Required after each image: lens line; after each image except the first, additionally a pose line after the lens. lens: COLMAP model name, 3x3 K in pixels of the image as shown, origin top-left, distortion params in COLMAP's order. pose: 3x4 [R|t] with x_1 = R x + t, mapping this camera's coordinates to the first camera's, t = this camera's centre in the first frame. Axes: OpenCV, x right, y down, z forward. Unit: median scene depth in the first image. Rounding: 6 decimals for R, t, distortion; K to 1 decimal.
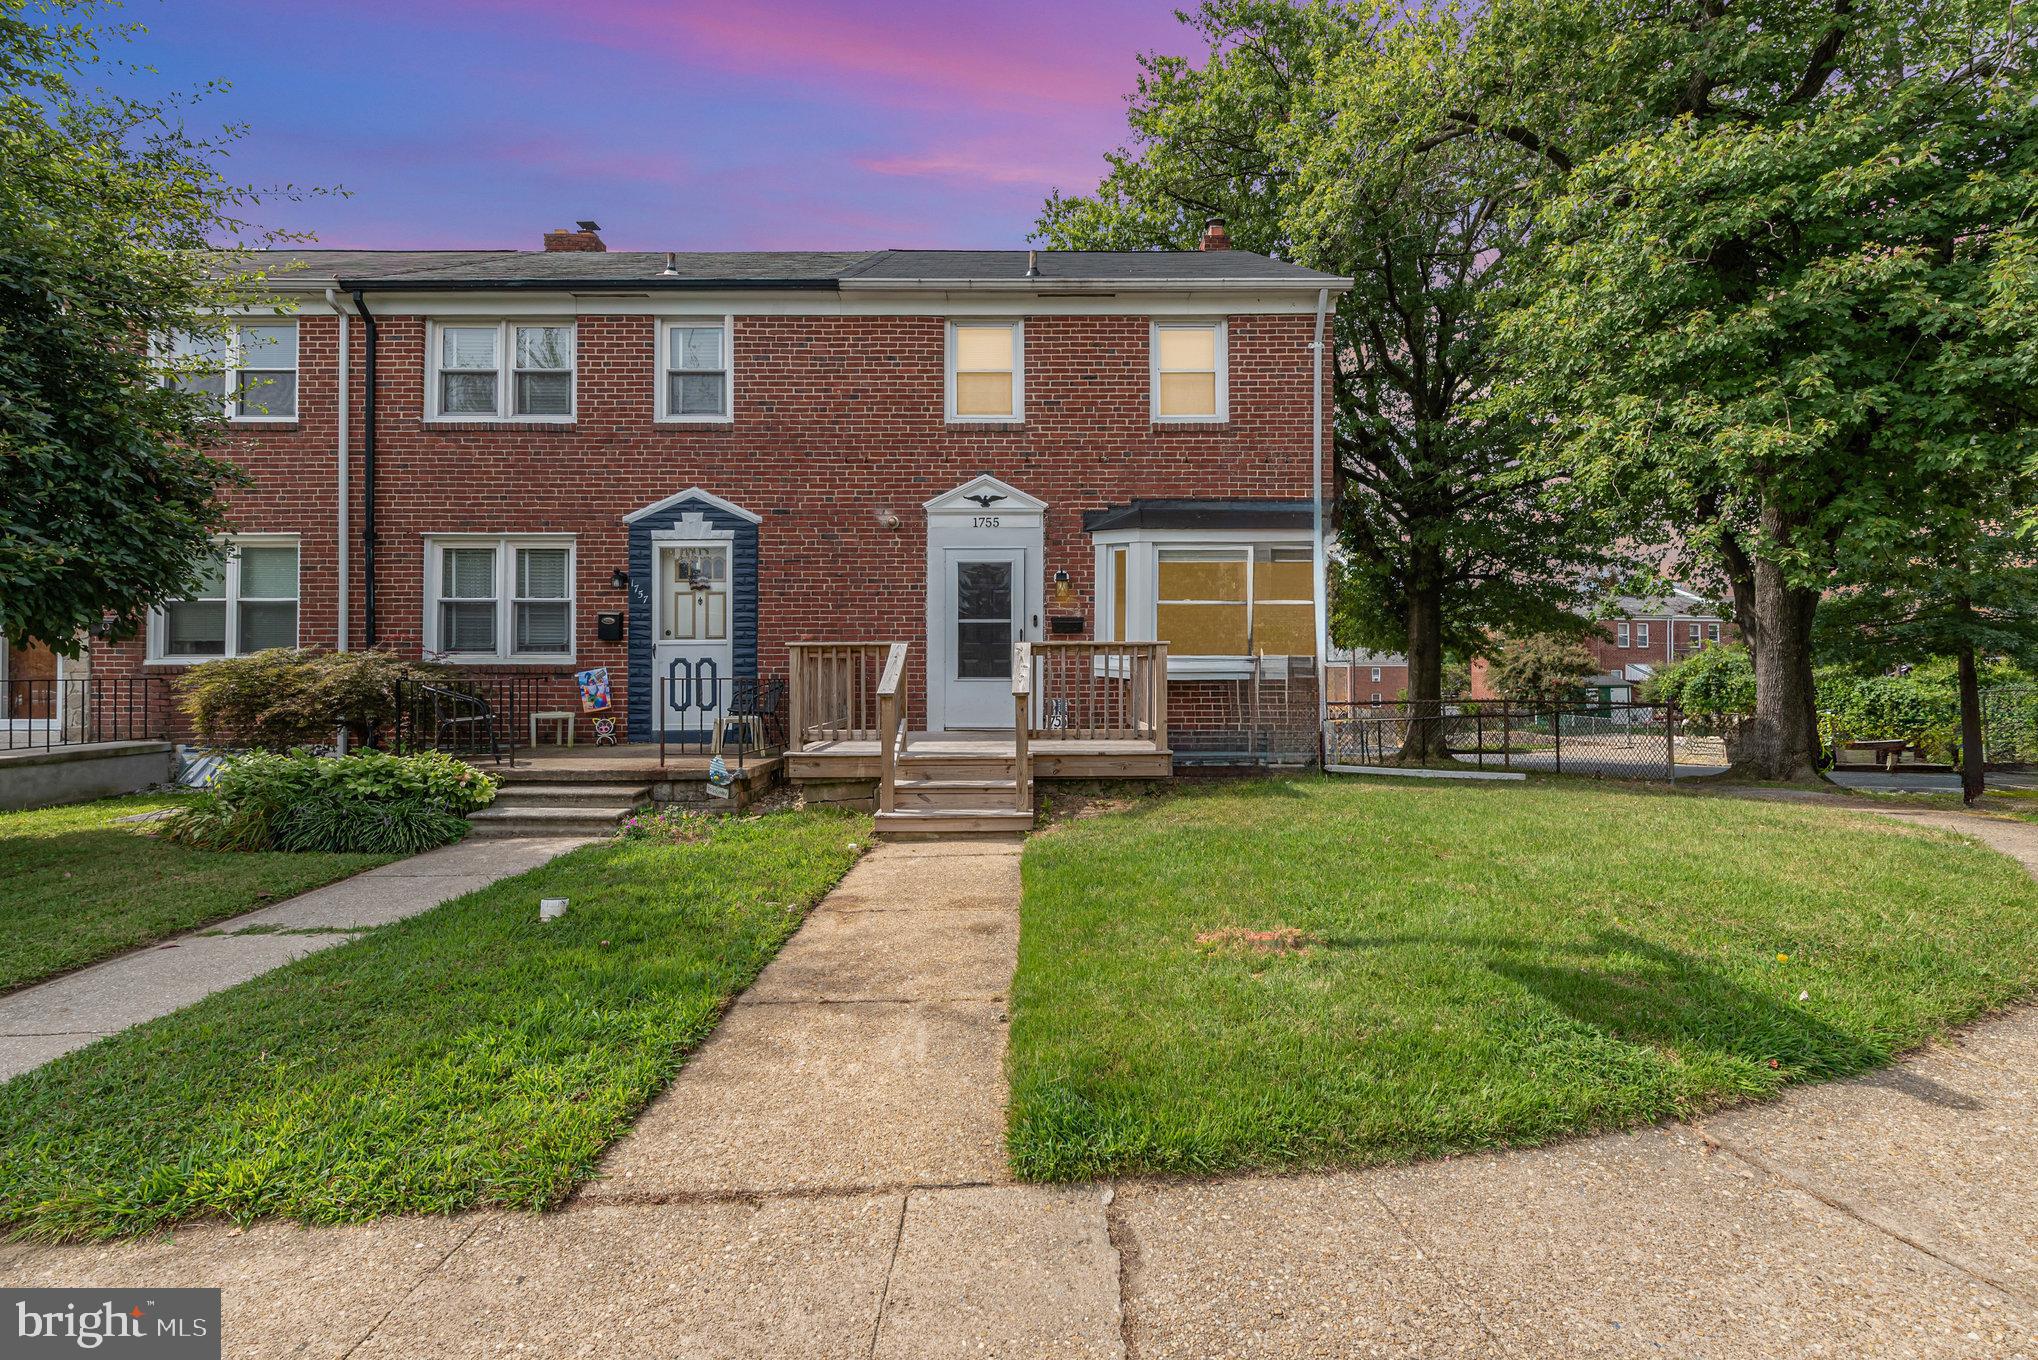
lens RADIAL K [[899.8, 0, 1012.3], [0, 899.8, 663.7], [0, 0, 1]] dist [0.002739, 0.000287]
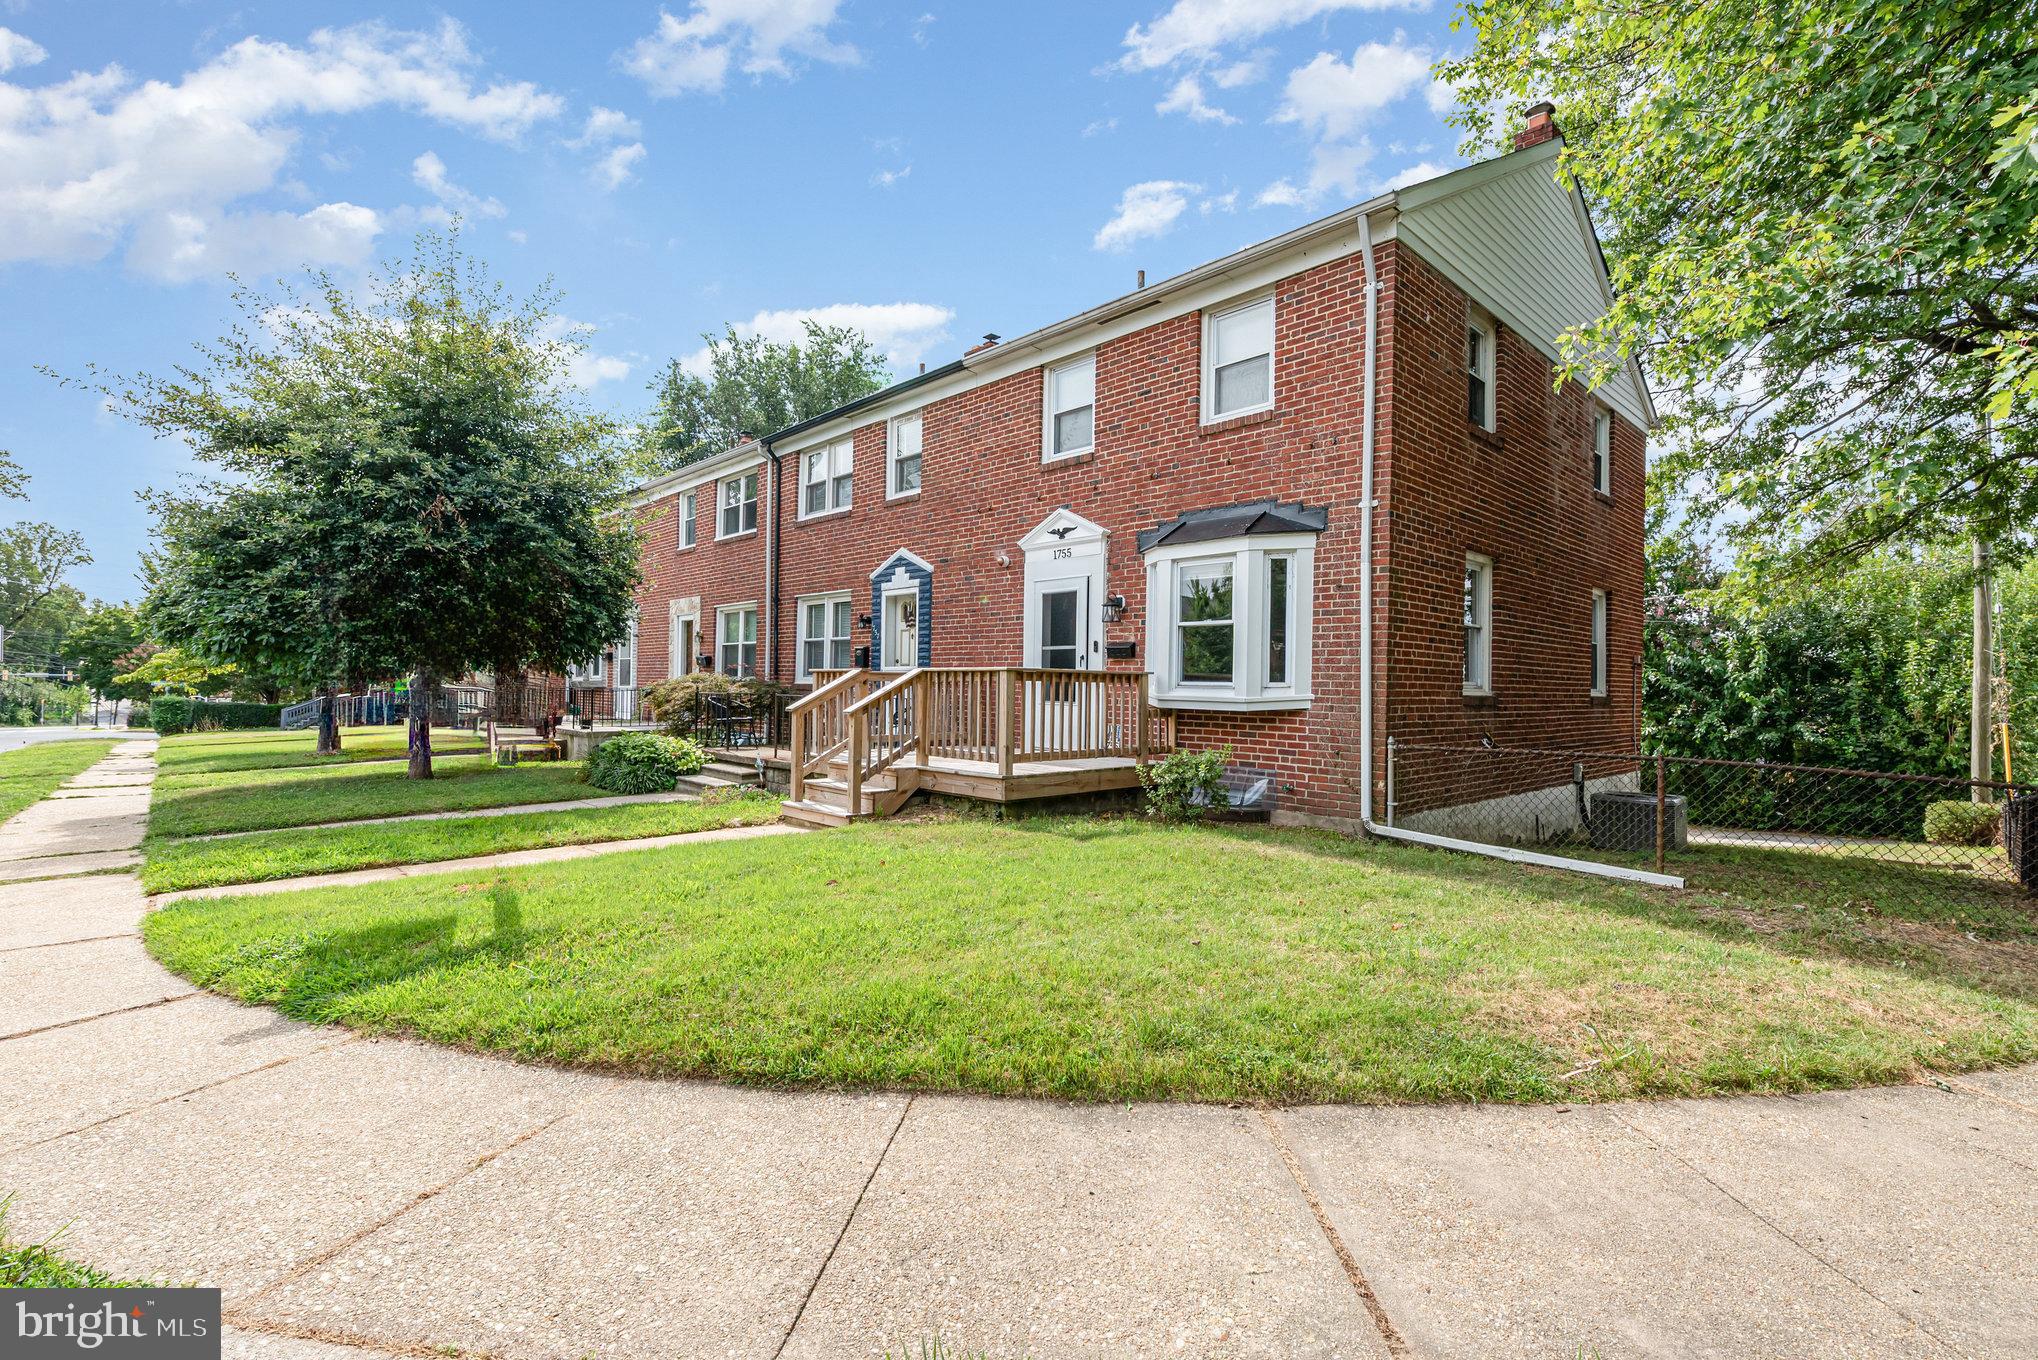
lens RADIAL K [[899.8, 0, 1010.2], [0, 899.8, 684.3], [0, 0, 1]] dist [0.002739, 0.000287]
pose [[0.685738, 0.010983, -0.727766, 0.690445], [-0.015513, 0.999880, 0.000472, -0.004451], [0.727684, 0.010966, 0.685825, 0.237865]]
